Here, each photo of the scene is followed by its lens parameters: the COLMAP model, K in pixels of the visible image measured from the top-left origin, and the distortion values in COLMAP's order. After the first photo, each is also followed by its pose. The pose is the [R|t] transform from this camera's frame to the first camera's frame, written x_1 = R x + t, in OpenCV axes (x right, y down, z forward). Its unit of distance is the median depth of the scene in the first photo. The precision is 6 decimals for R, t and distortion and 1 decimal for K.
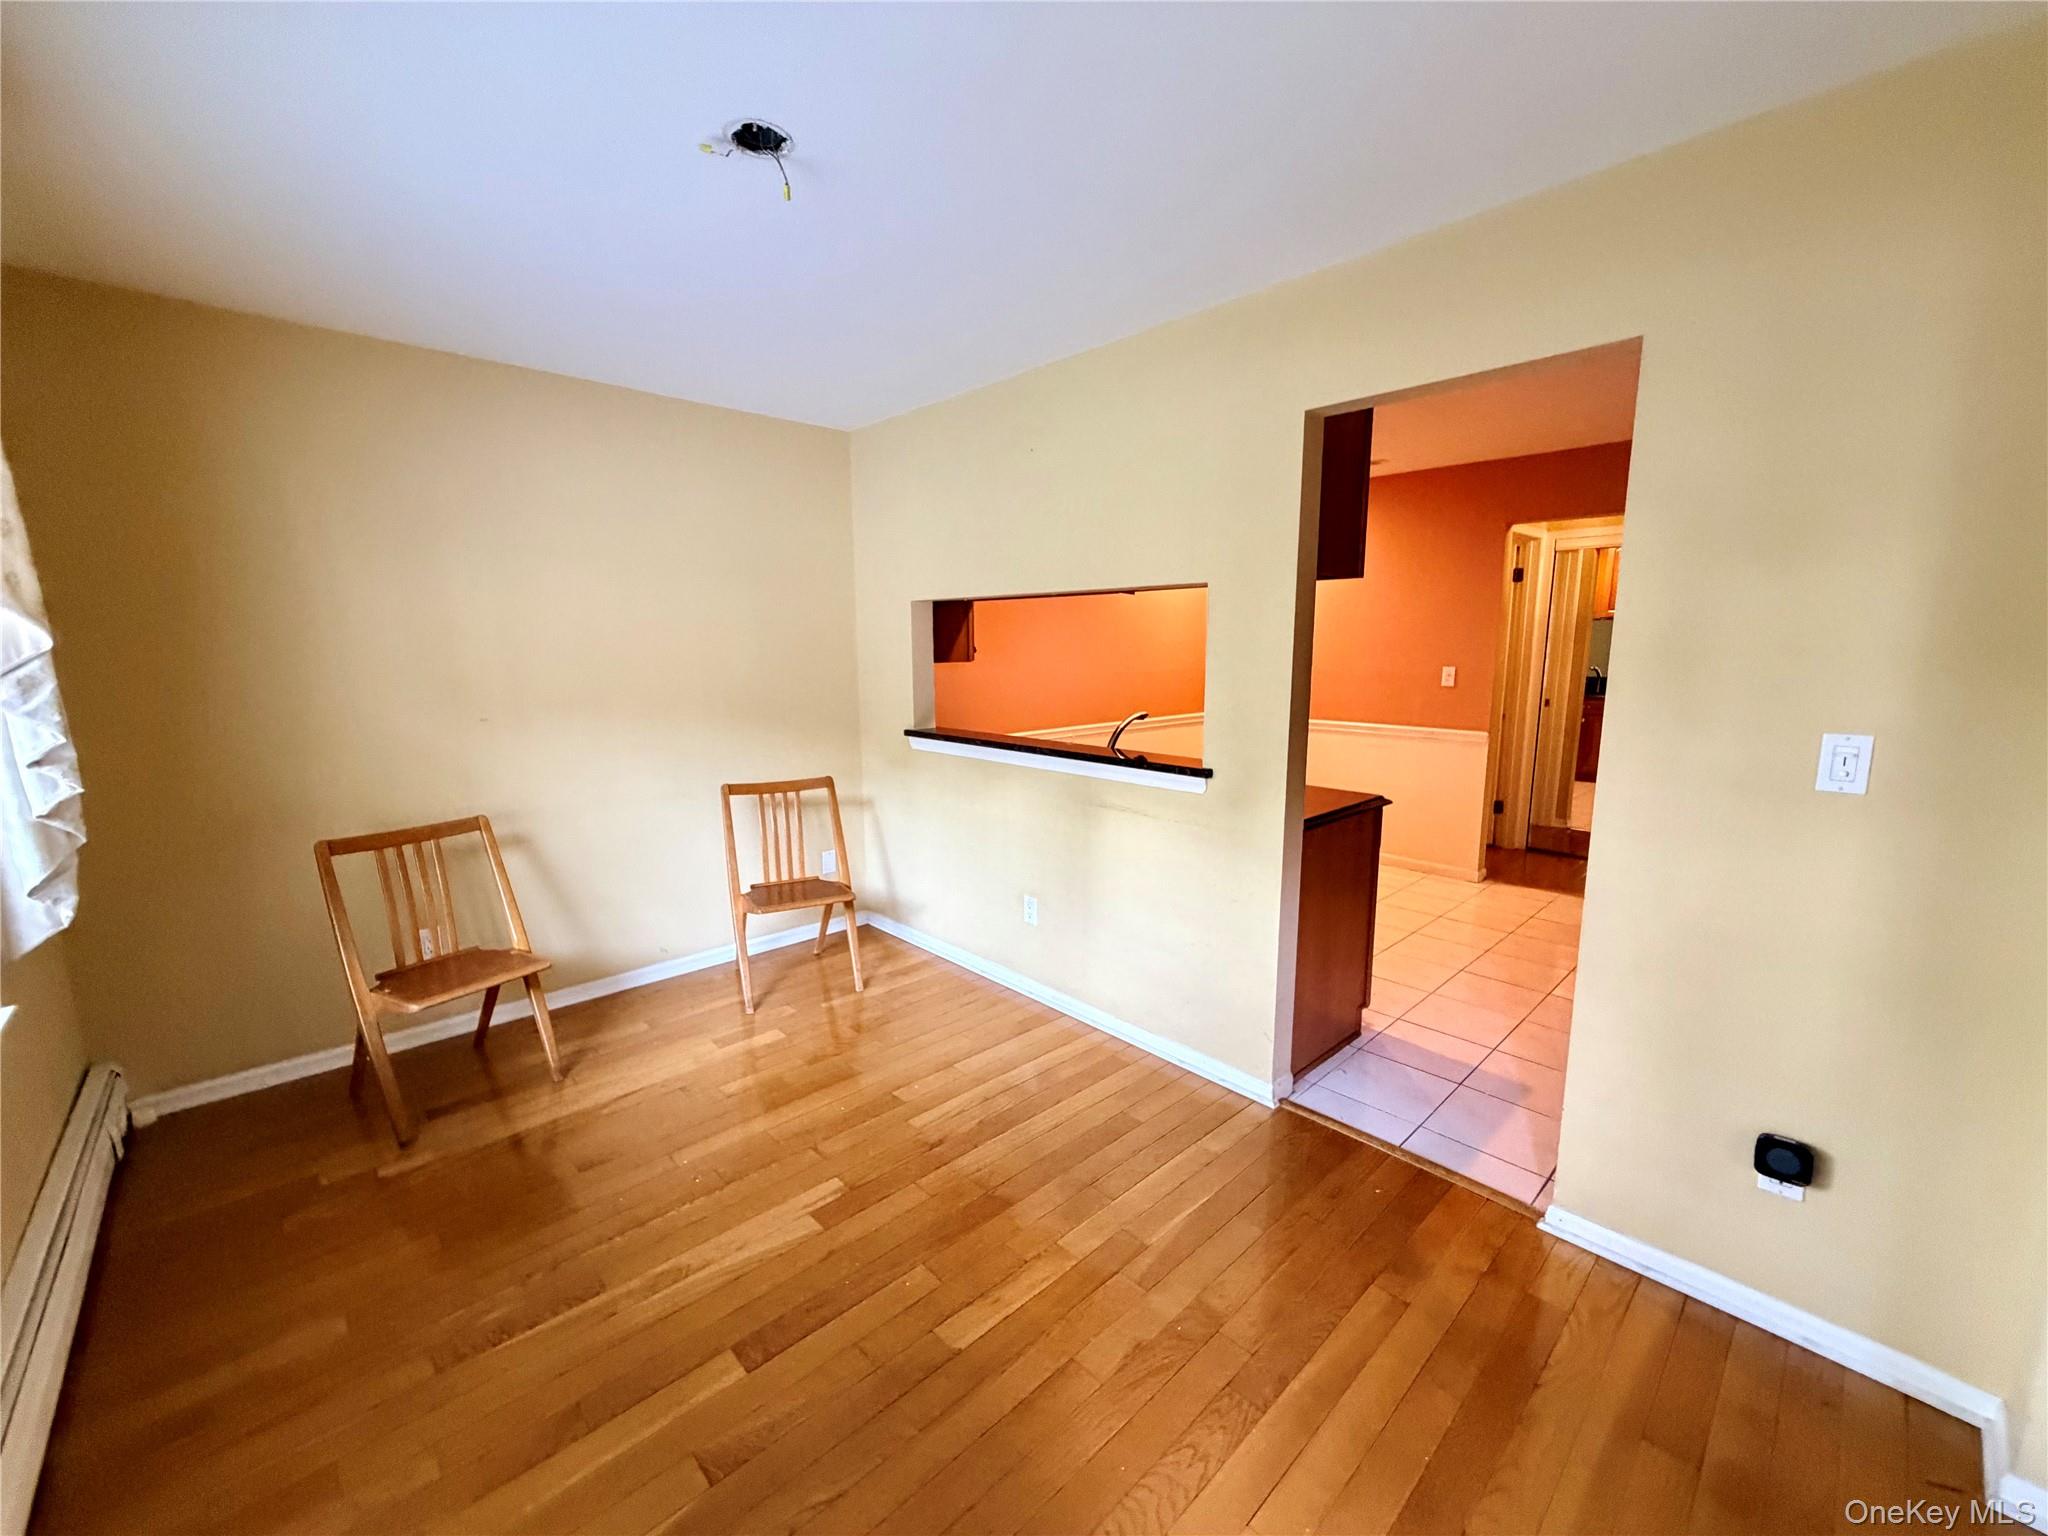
lens RADIAL K [[815.9, 0, 1022.8], [0, 815.9, 763.6], [0, 0, 1]] dist [-0.002504, 0.000212]
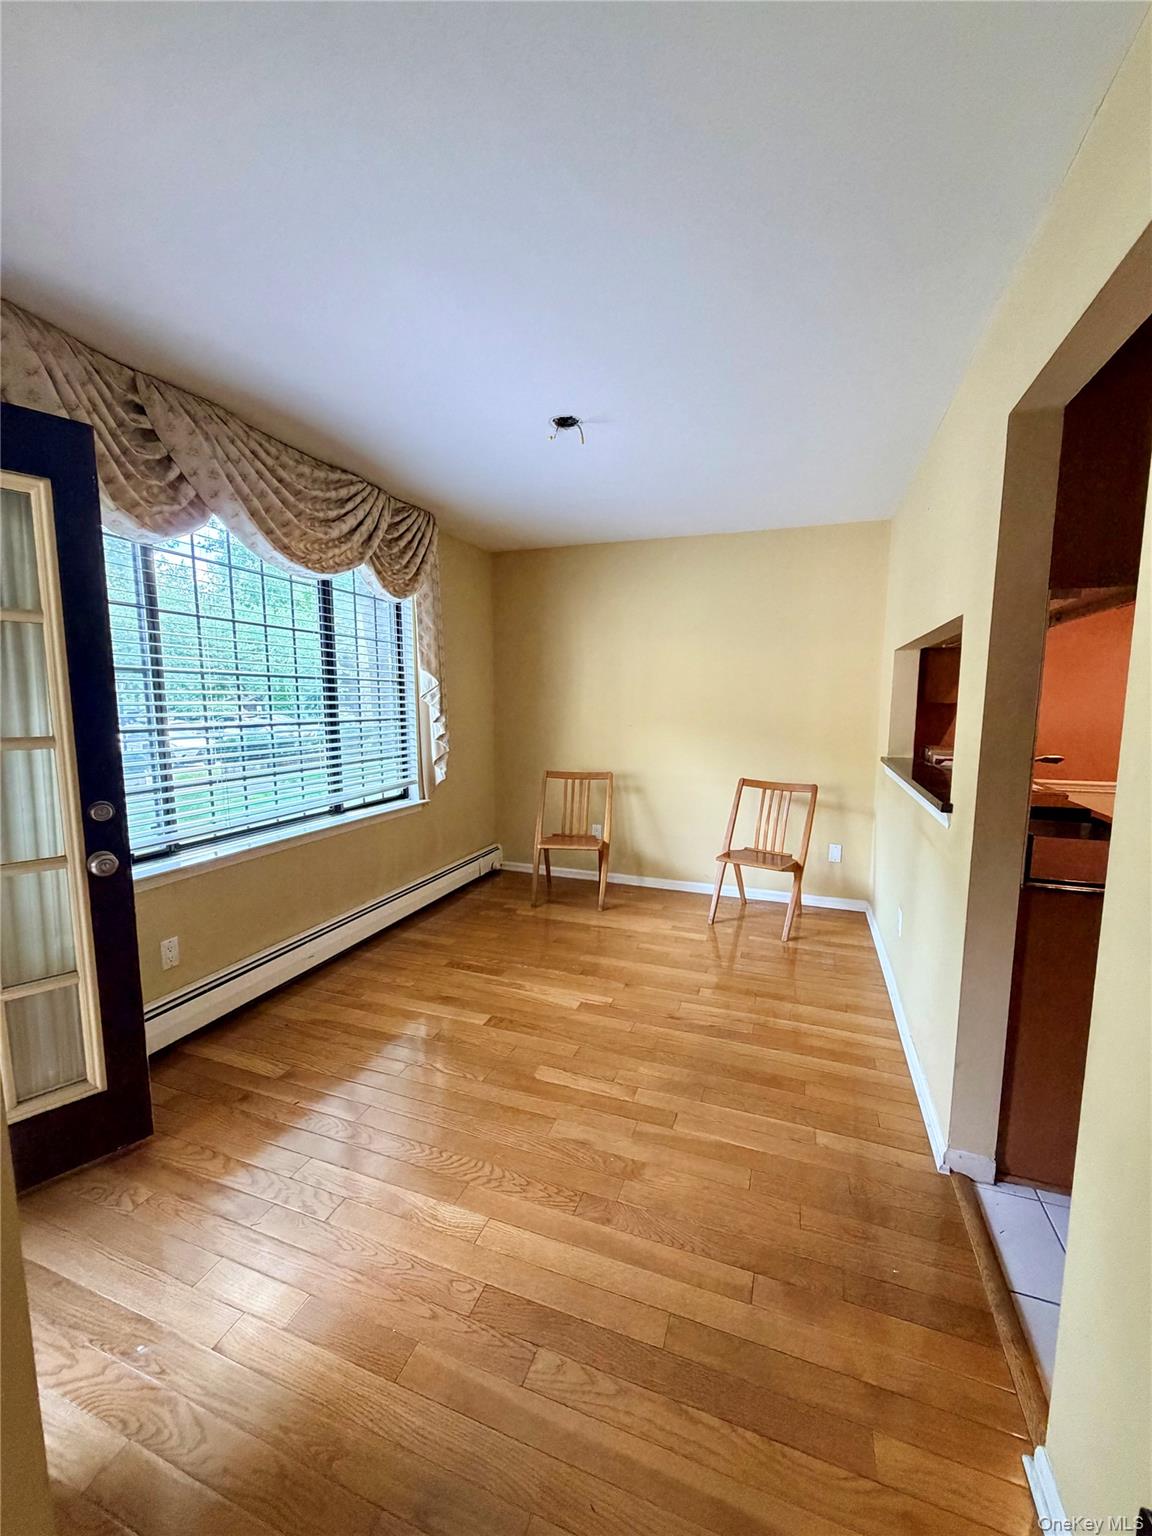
lens RADIAL K [[611.9, 0, 575.7], [0, 611.9, 771.0], [0, 0, 1]] dist [-0.002504, 0.000212]
pose [[0.449737, 0.116335, -0.885552, 0.744340], [-0.139641, 0.988447, 0.058935, -0.017259], [0.882177, 0.097154, 0.460786, 0.285829]]
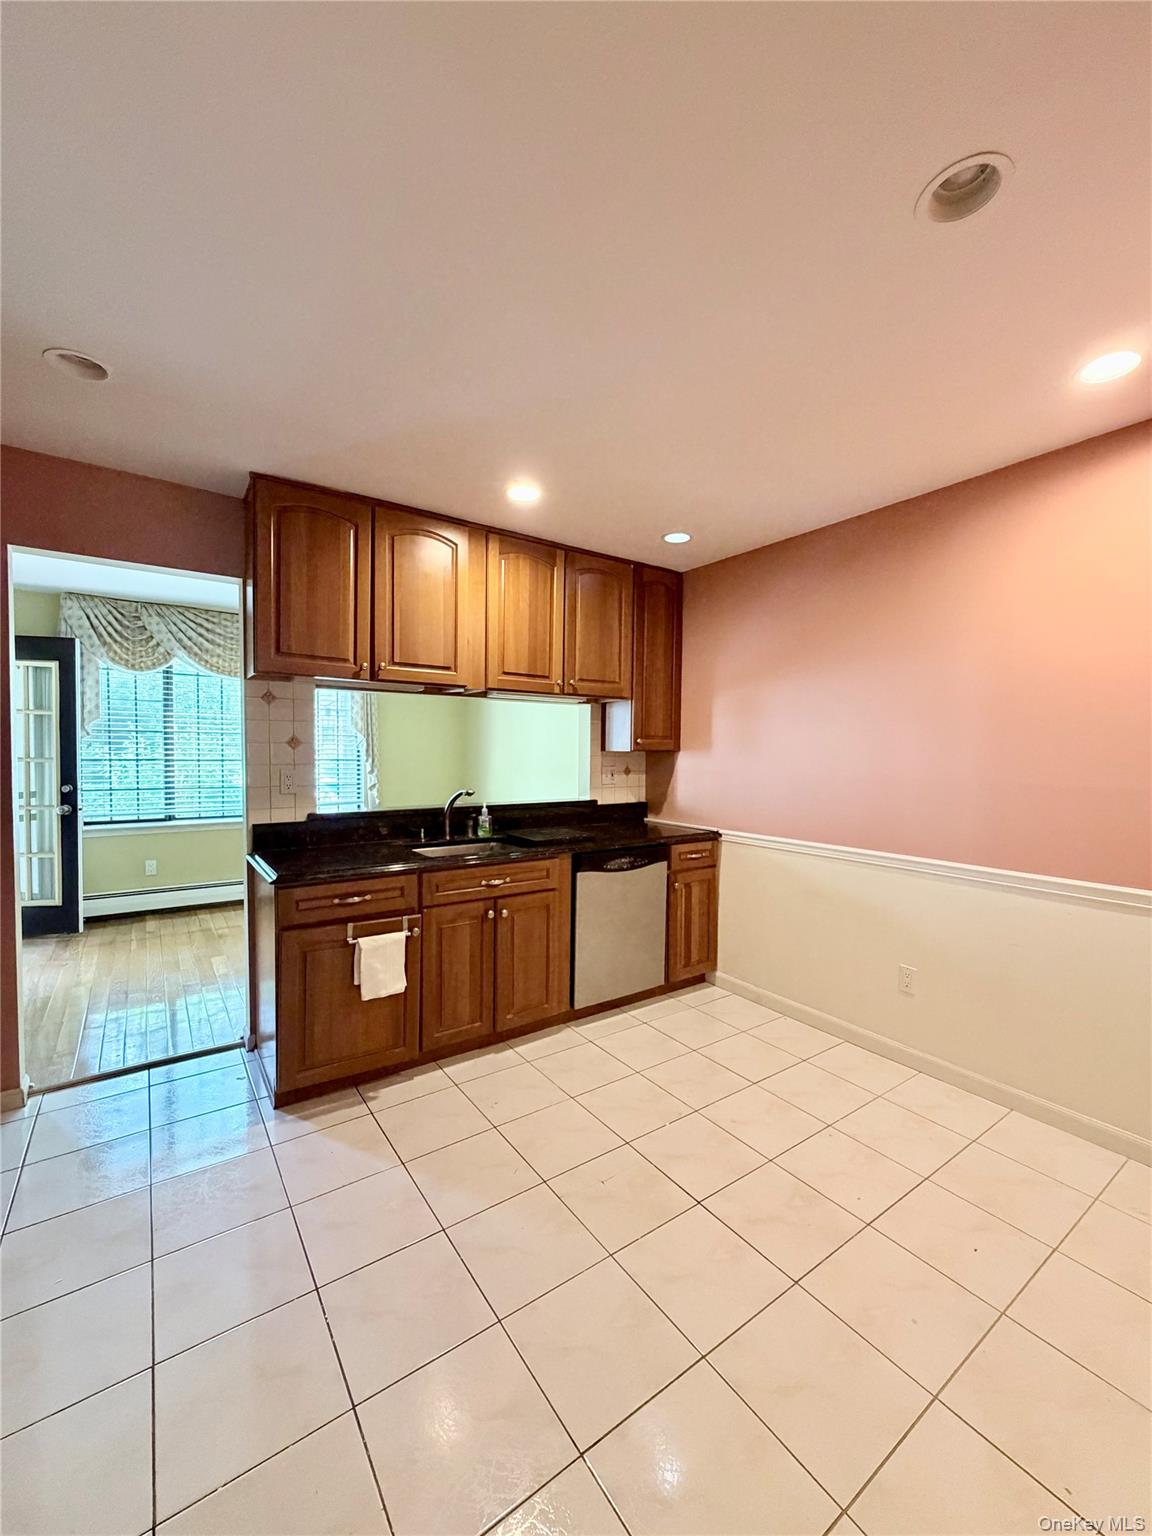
lens RADIAL K [[611.9, 0, 583.9], [0, 611.9, 767.0], [0, 0, 1]] dist [-0.002504, 0.000212]
pose [[-0.128168, 0.034272, -0.991160, 1.417134], [-0.156956, 0.986107, 0.054394, -0.239504], [0.979254, 0.162540, -0.121008, 1.779455]]
